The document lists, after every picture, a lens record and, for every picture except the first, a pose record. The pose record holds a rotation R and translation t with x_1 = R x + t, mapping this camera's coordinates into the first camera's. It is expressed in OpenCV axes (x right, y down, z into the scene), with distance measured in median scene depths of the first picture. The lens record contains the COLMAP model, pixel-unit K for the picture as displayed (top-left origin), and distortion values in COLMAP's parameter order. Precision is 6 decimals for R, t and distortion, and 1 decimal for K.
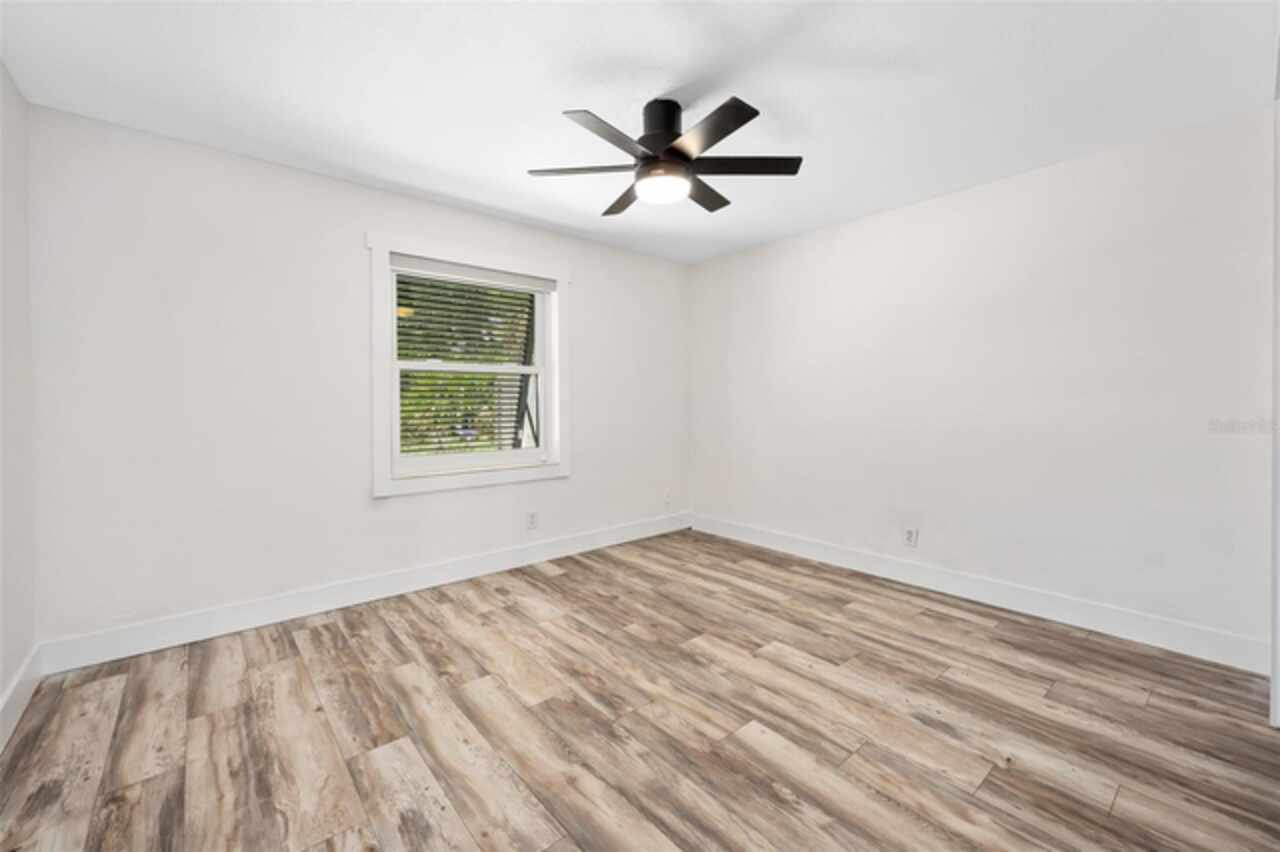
lens RADIAL K [[525.7, 0, 643.8], [0, 525.7, 420.6], [0, 0, 1]] dist [-0.001100, 0.000258]
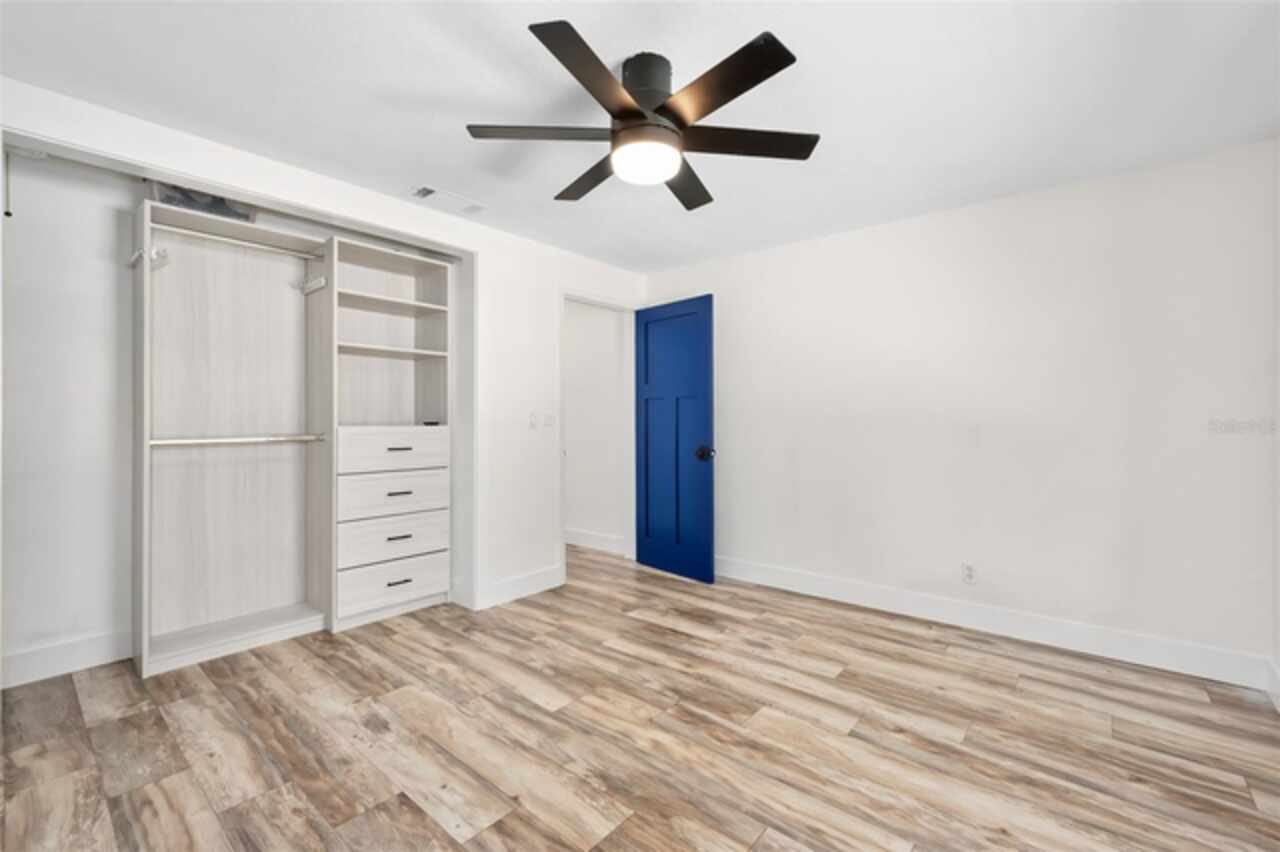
lens RADIAL K [[525.7, 0, 643.8], [0, 525.7, 420.6], [0, 0, 1]] dist [-0.001100, 0.000258]
pose [[-0.986802, 0.001697, -0.161921, 0.186138], [-0.004225, 0.999335, 0.036225, -0.058625], [0.161875, 0.036431, -0.986139, 1.939632]]
